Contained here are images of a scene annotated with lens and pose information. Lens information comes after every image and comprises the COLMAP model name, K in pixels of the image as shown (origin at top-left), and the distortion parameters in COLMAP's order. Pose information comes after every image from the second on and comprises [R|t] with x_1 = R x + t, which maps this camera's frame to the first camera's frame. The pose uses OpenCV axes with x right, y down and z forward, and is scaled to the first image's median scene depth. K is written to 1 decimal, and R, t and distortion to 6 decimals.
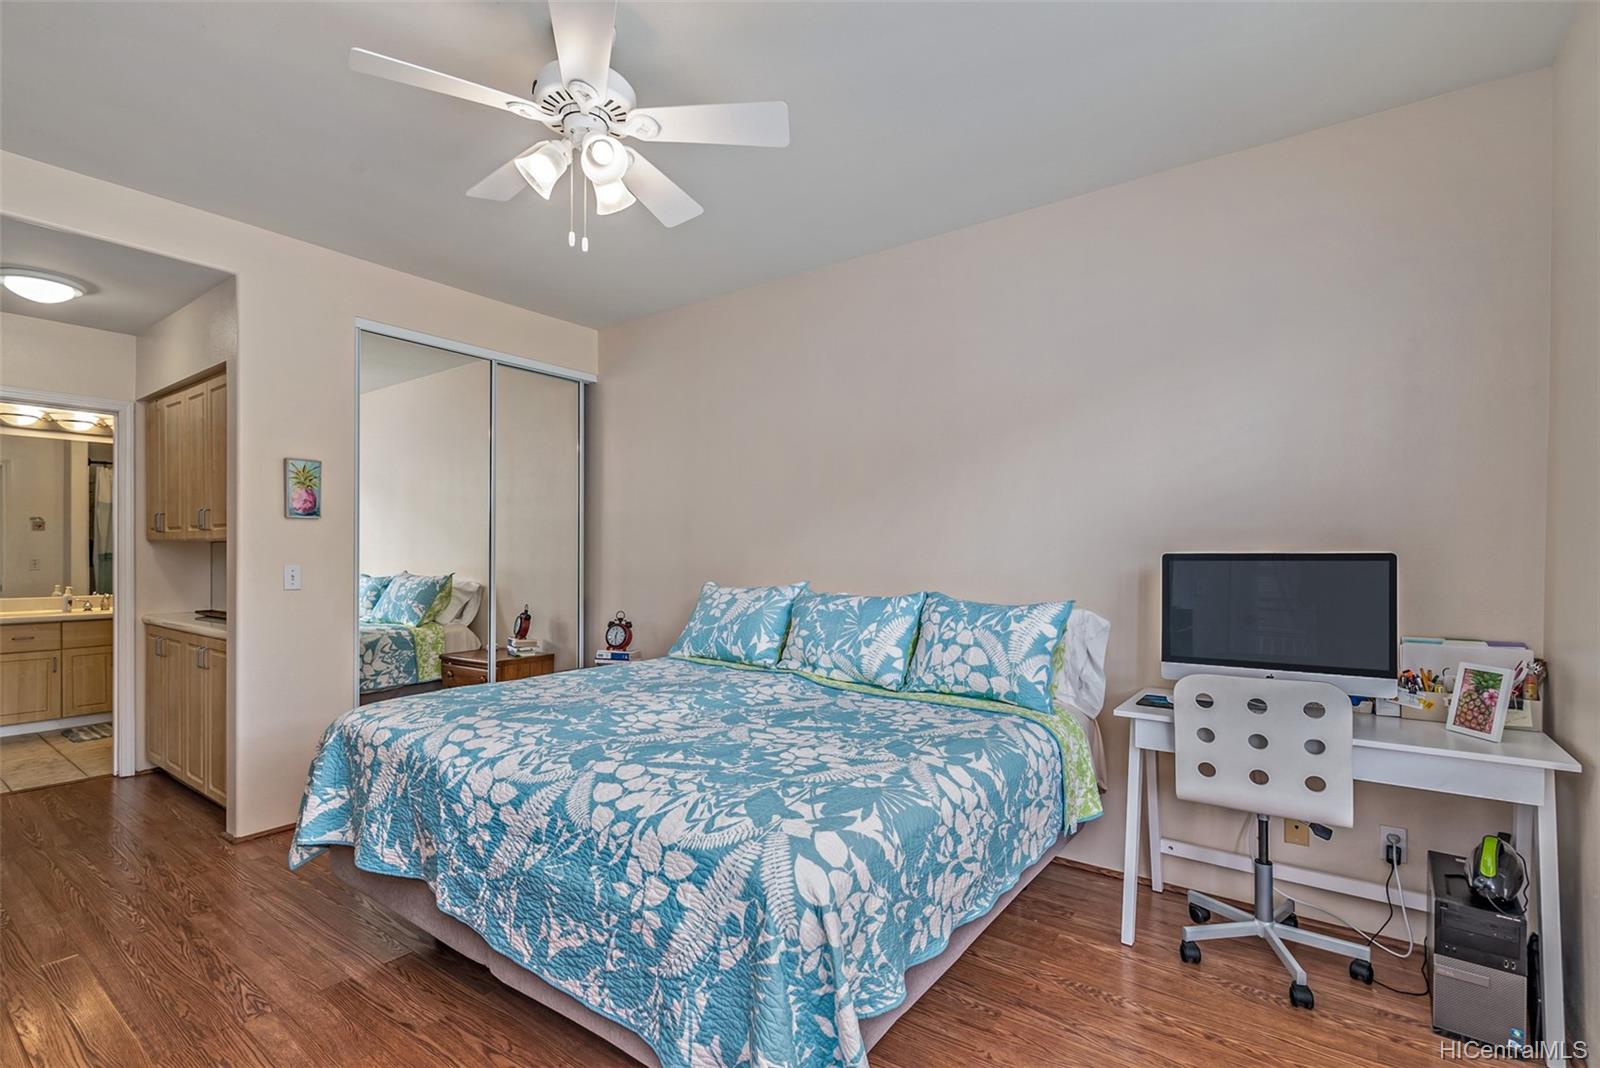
lens RADIAL K [[722.9, 0, 797.9], [0, 722.9, 541.1], [0, 0, 1]] dist [-0.003435, -0.000631]
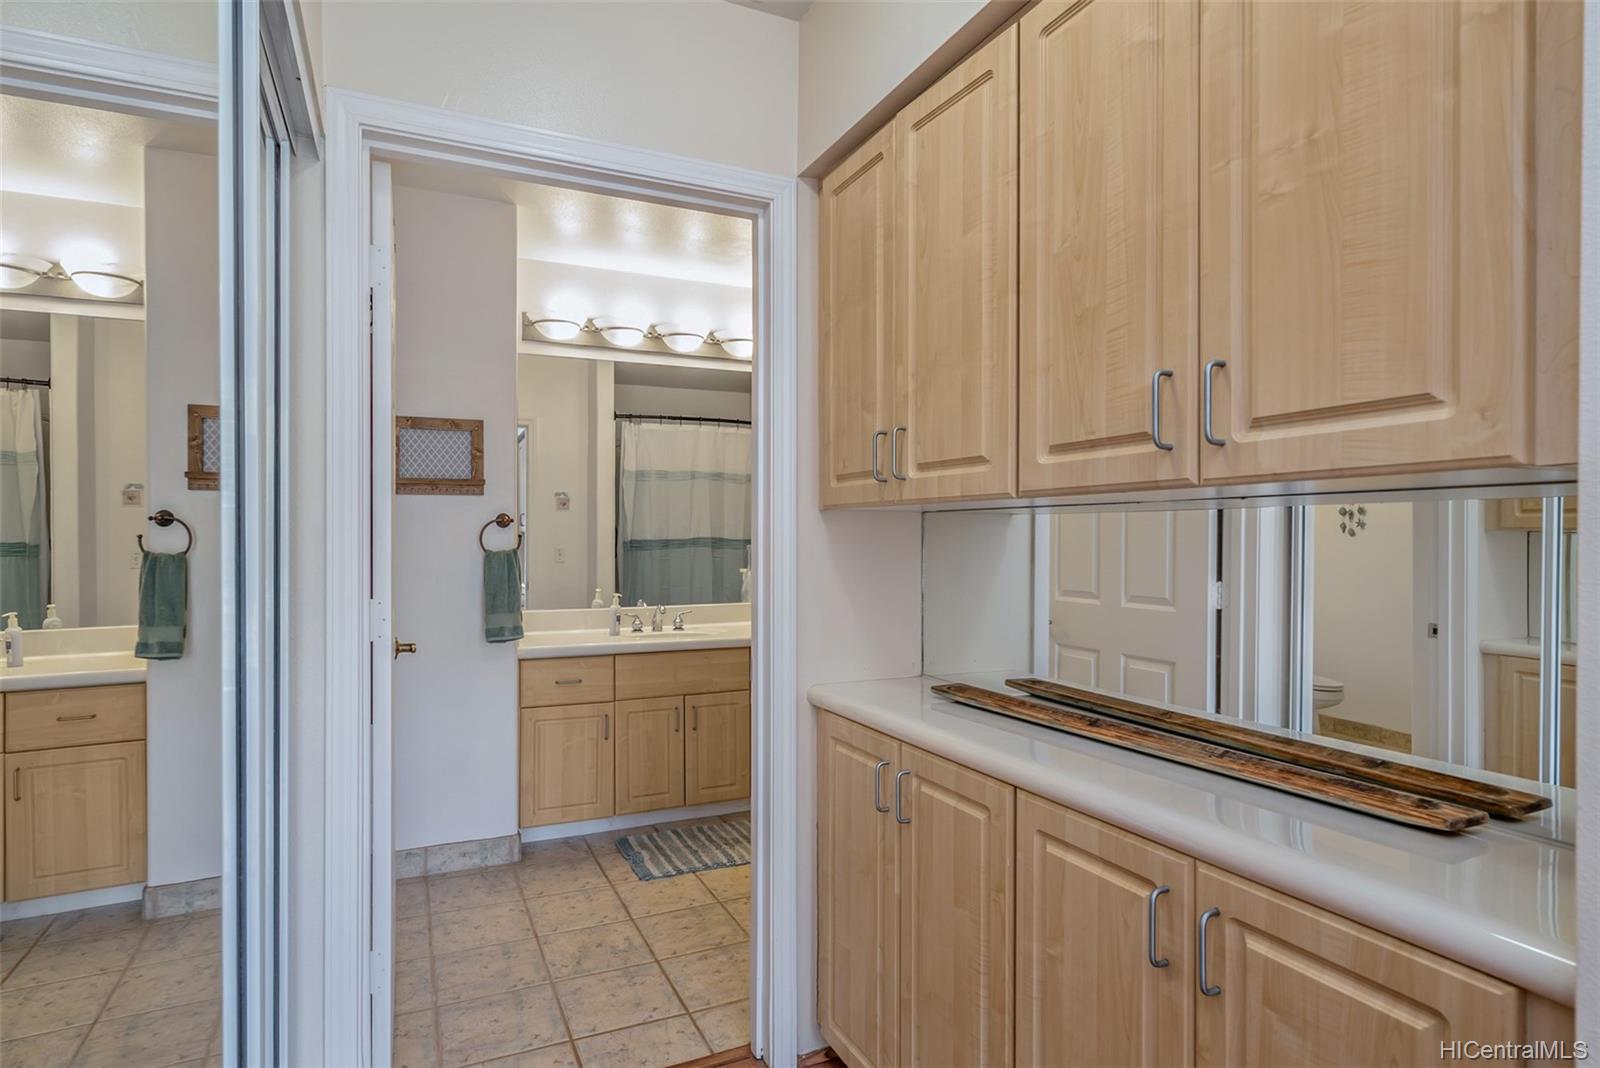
lens RADIAL K [[889.2, 0, 792.1], [0, 889.2, 531.4], [0, 0, 1]] dist [0.001612, 0.000007]
pose [[0.865757, -0.000460, -0.500465, -0.525333], [0.001596, 0.999997, 0.001840, 0.008248], [0.500463, -0.002392, 0.865755, 0.434277]]
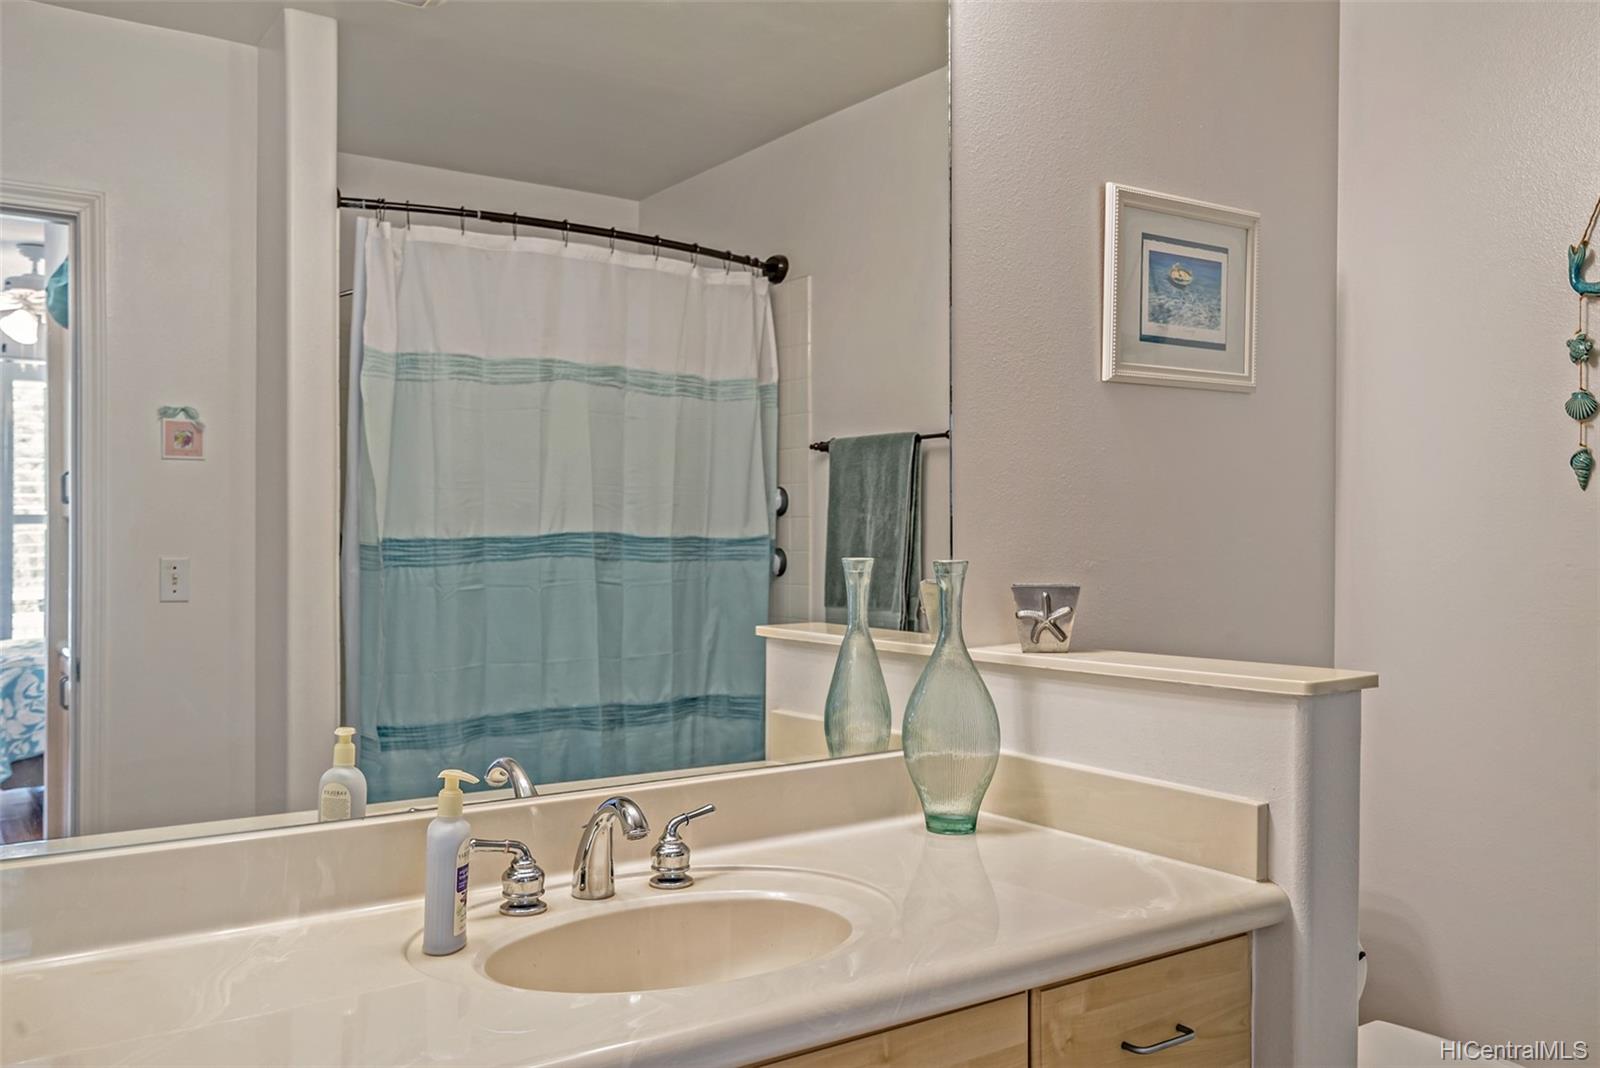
lens RADIAL K [[1339.7, 0, 801.8], [0, 1339.7, 504.1], [0, 0, 1]] dist [0.007193, 0.004847]
pose [[0.945173, -0.004112, -0.326544, -0.905239], [0.000743, 0.999945, -0.010443, 0.011772], [0.326569, 0.009628, 0.945124, 0.808543]]
